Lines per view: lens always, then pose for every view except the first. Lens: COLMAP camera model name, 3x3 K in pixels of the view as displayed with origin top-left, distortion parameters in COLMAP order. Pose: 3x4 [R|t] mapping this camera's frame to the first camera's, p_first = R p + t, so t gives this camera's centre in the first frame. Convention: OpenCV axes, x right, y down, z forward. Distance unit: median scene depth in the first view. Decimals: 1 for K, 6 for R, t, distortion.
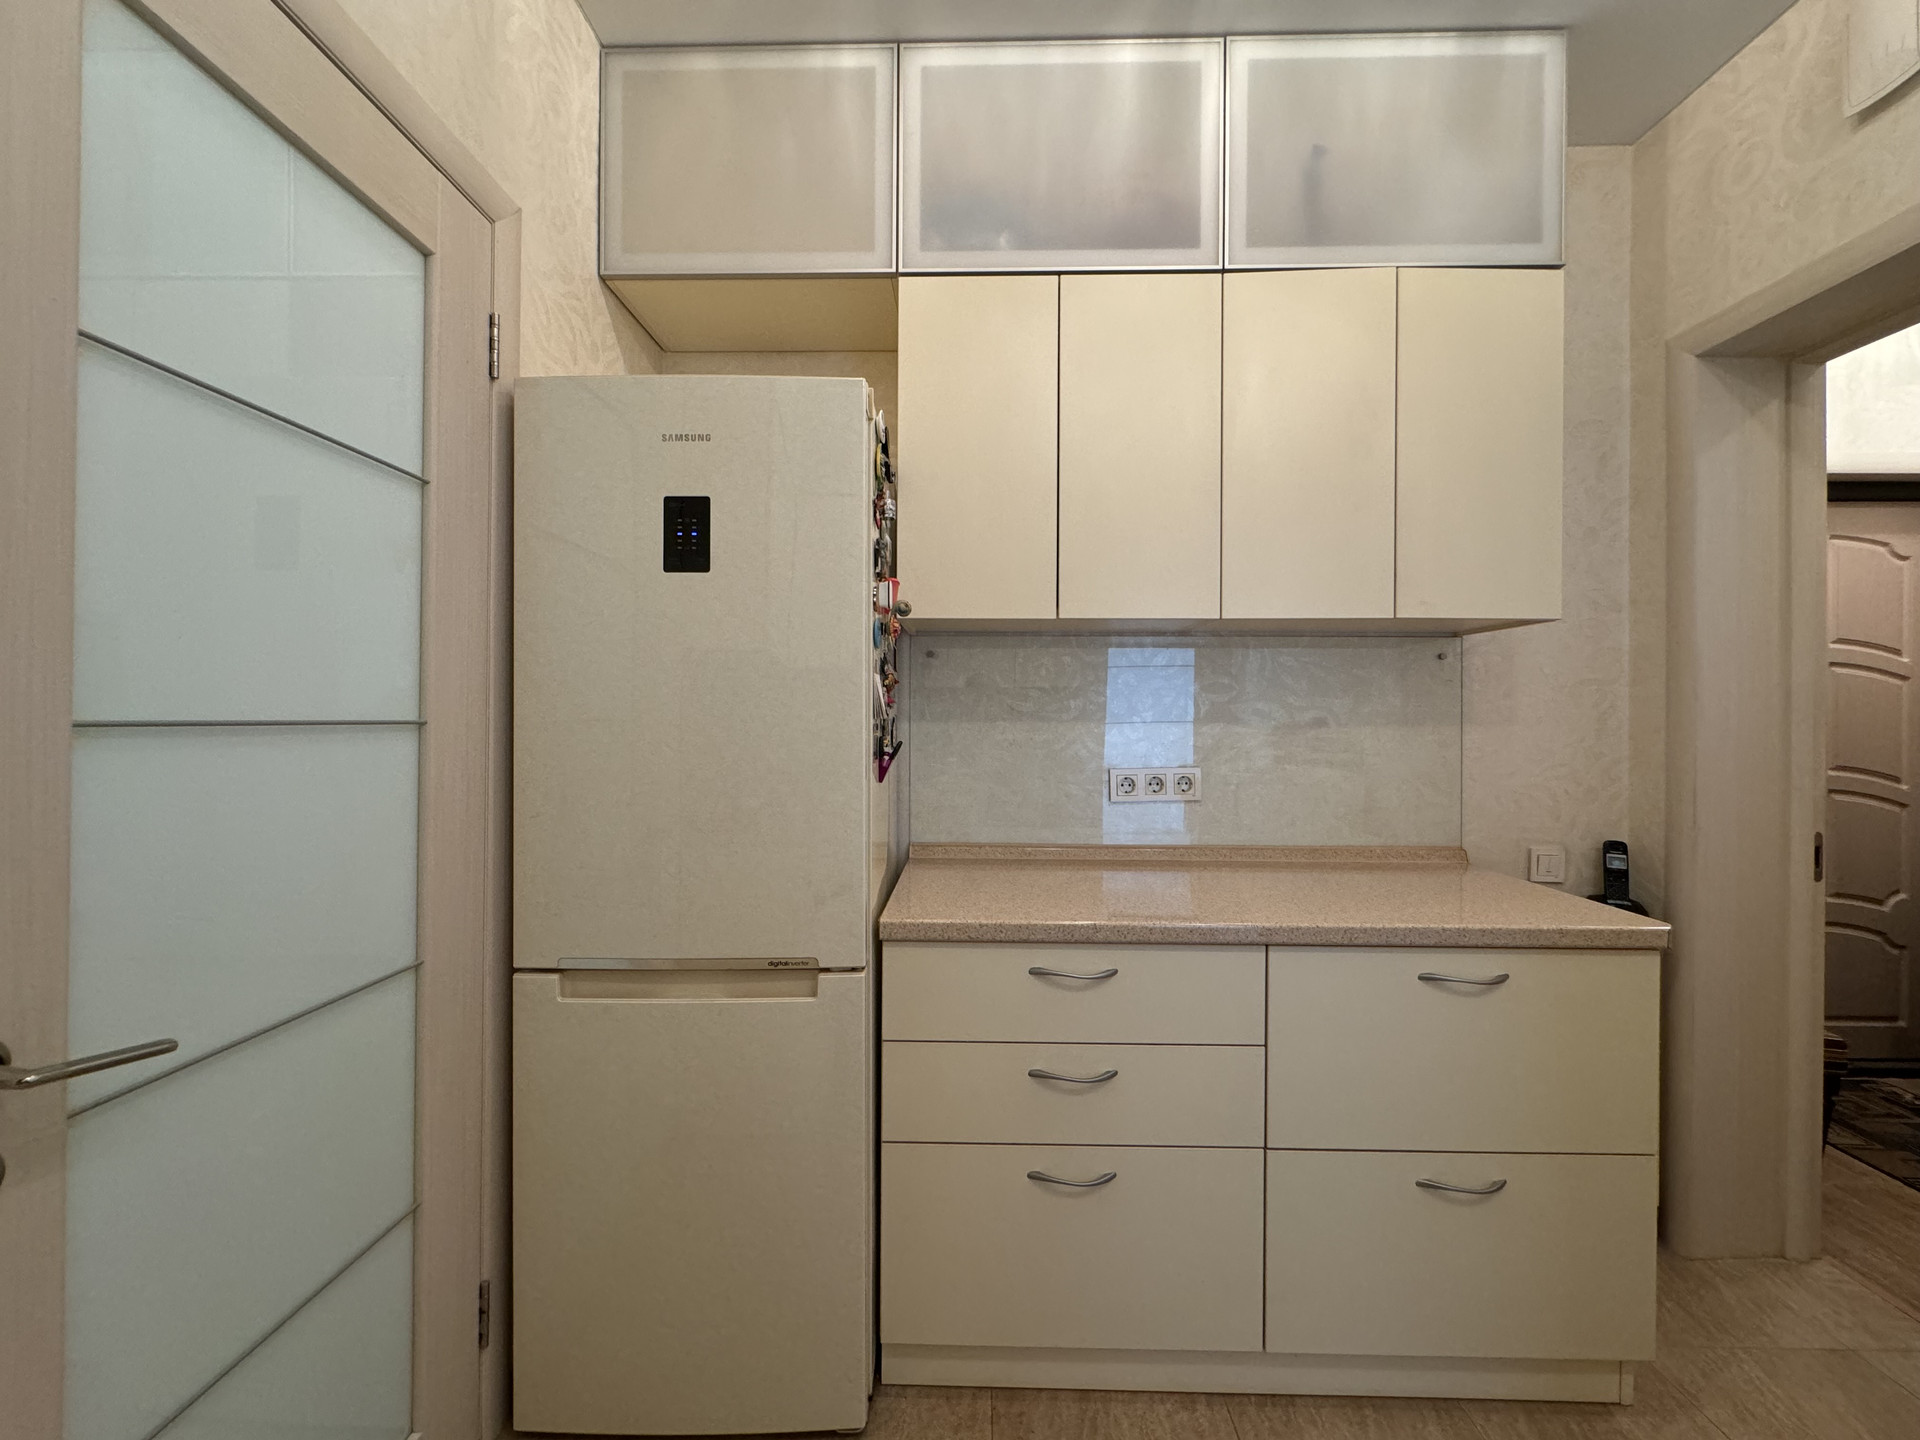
lens RADIAL K [[767.8, 0, 959.5], [0, 767.8, 718.6], [0, 0, 1]] dist [-0.001448, 0.000114]
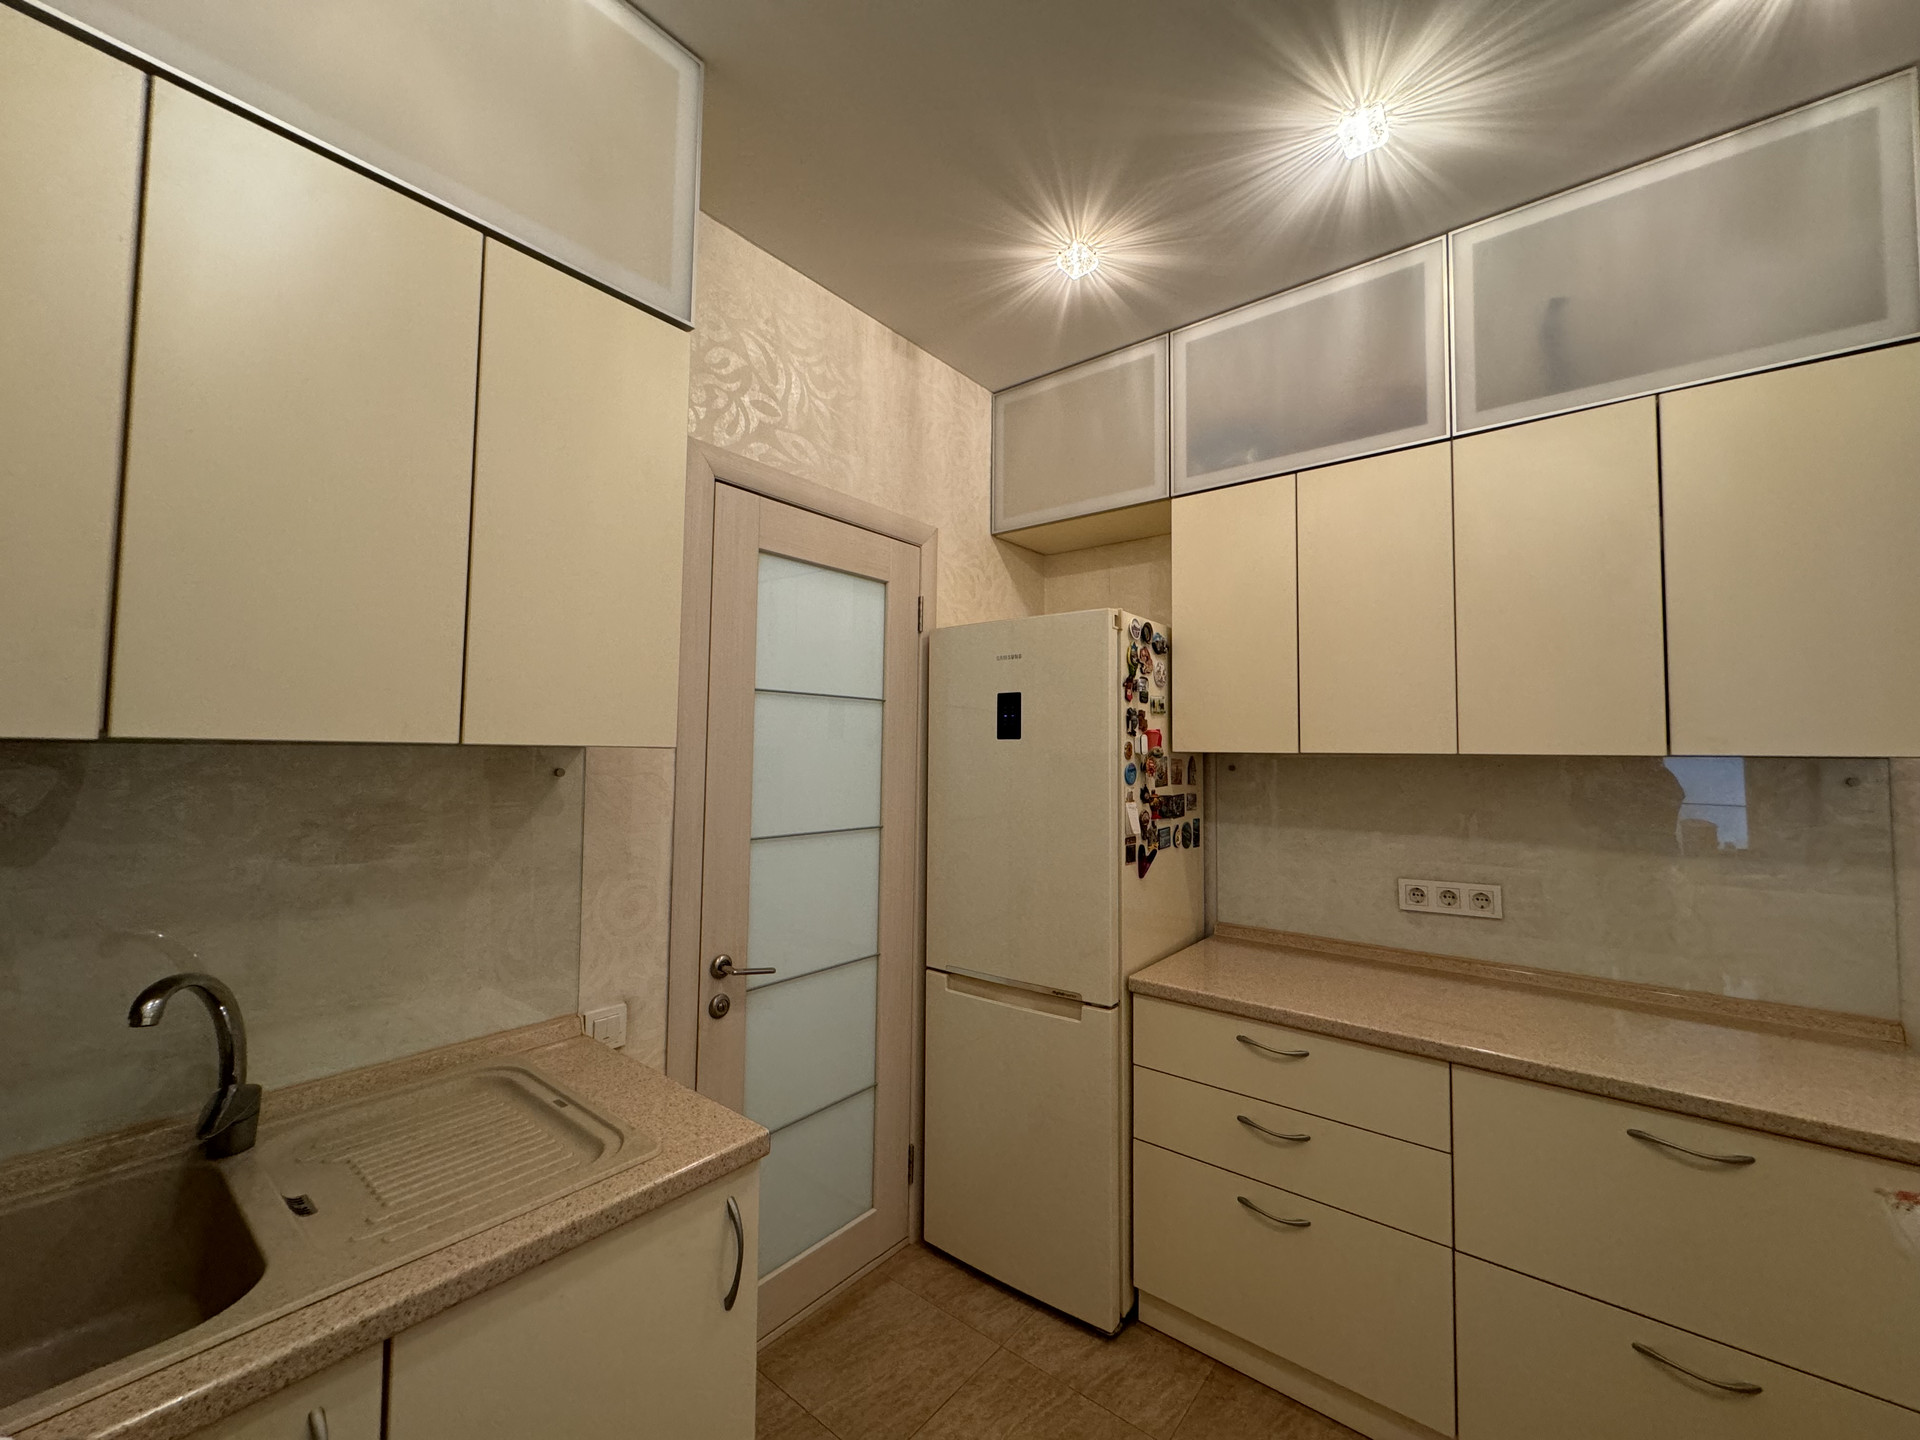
lens RADIAL K [[767.8, 0, 958.0], [0, 767.8, 717.4], [0, 0, 1]] dist [-0.001448, 0.000114]
pose [[0.792206, -0.024650, -0.609755, 0.524805], [-0.006191, 0.998808, -0.048421, -0.147706], [0.610222, 0.042135, 0.791109, -0.342296]]
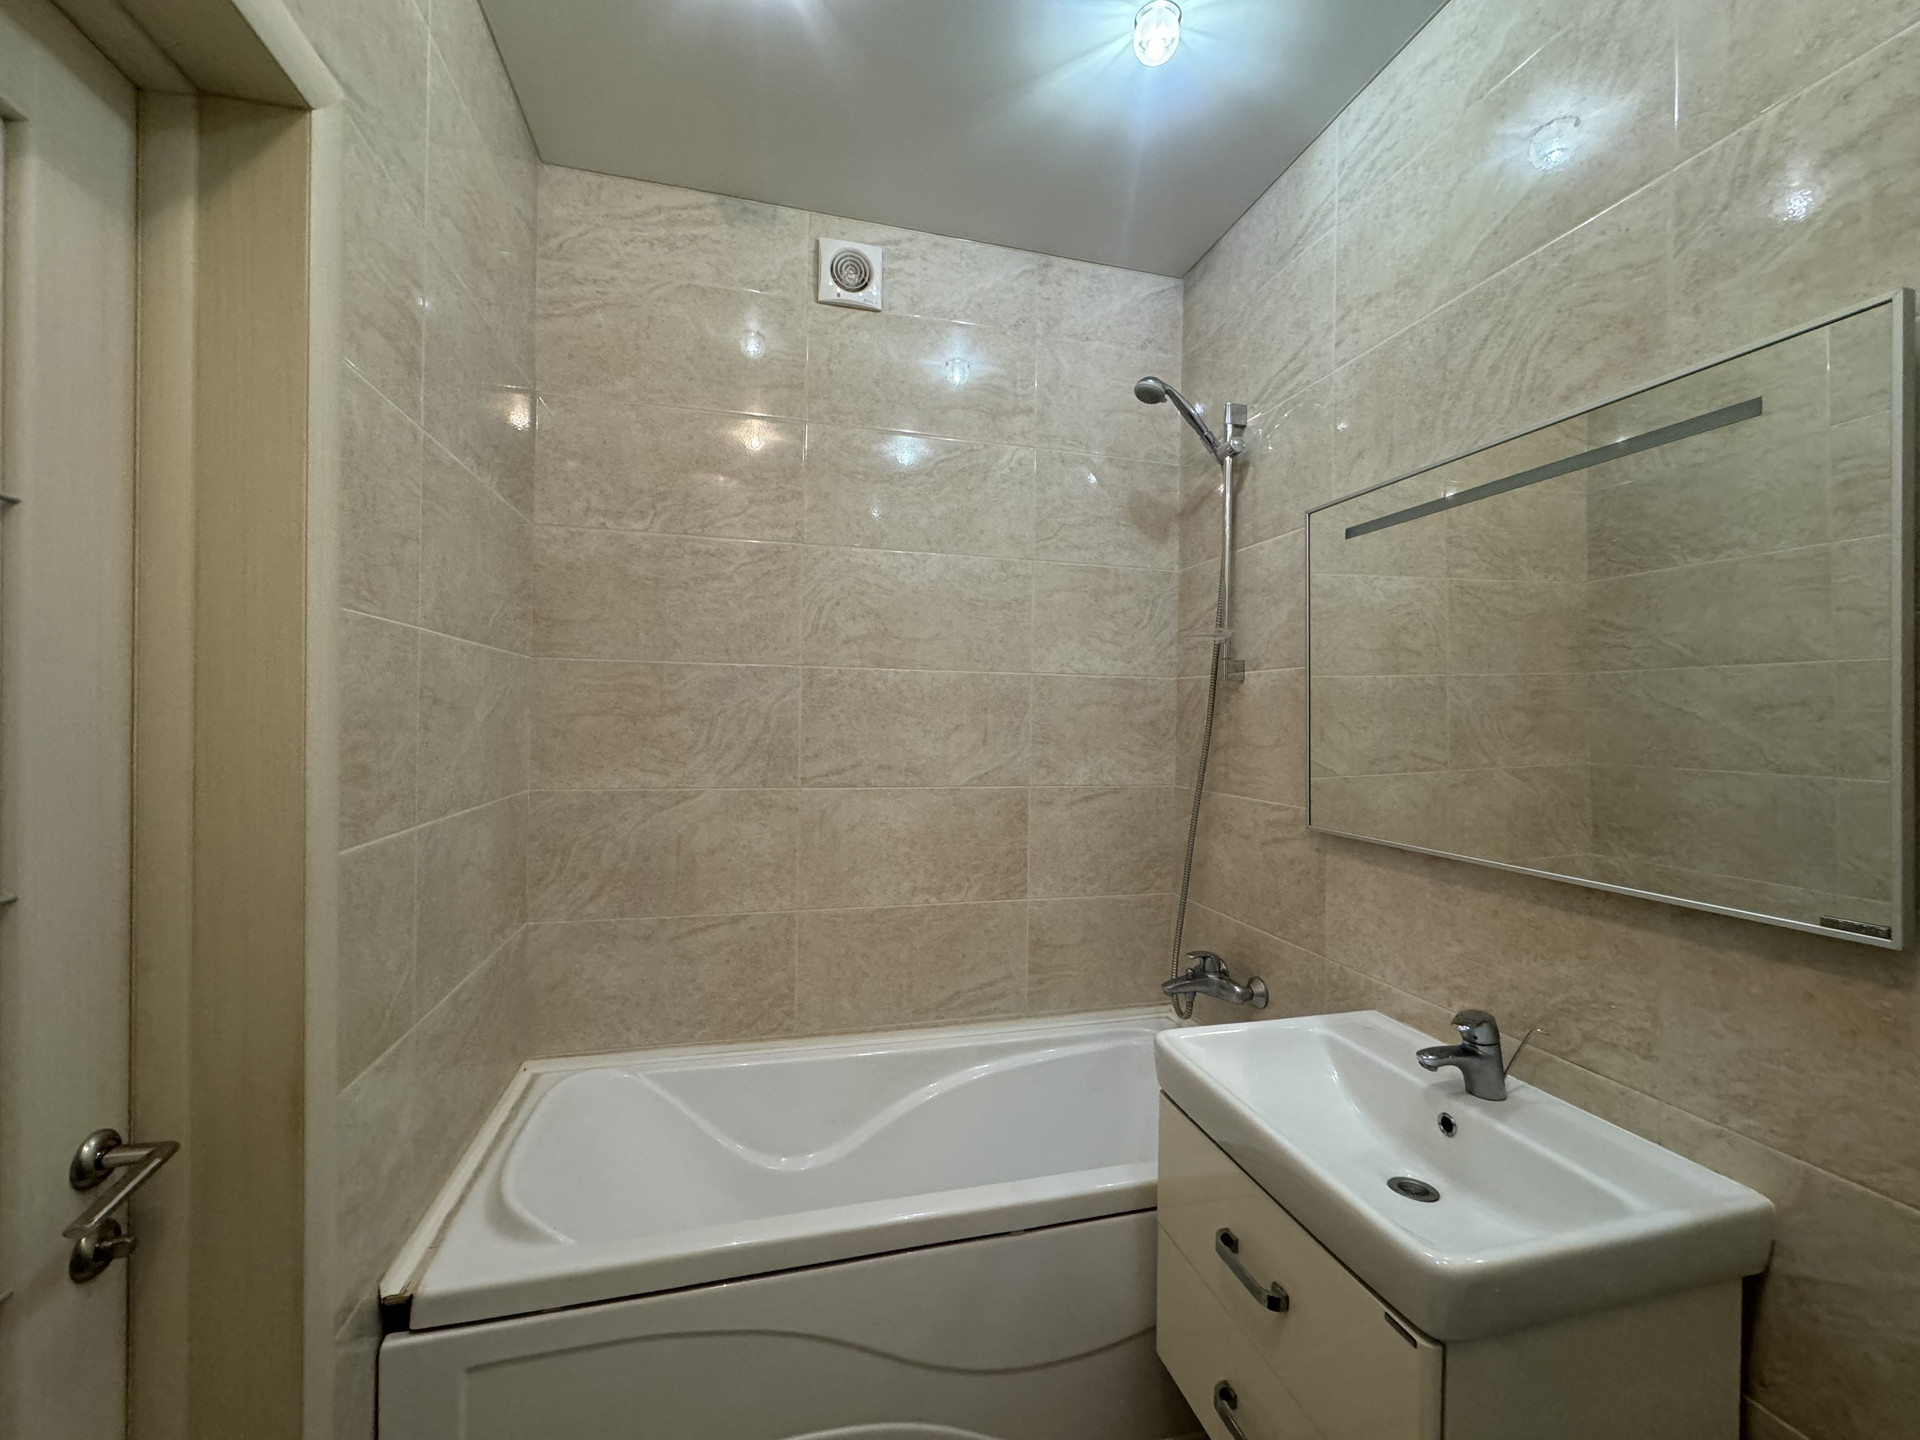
lens RADIAL K [[767.8, 0, 956.3], [0, 767.8, 719.4], [0, 0, 1]] dist [-0.001448, 0.000114]
pose [[0.962123, 0.003217, 0.272597, -0.123949], [-0.007014, 0.999891, 0.012954, -0.127148], [-0.272525, -0.014375, 0.962041, 0.184838]]
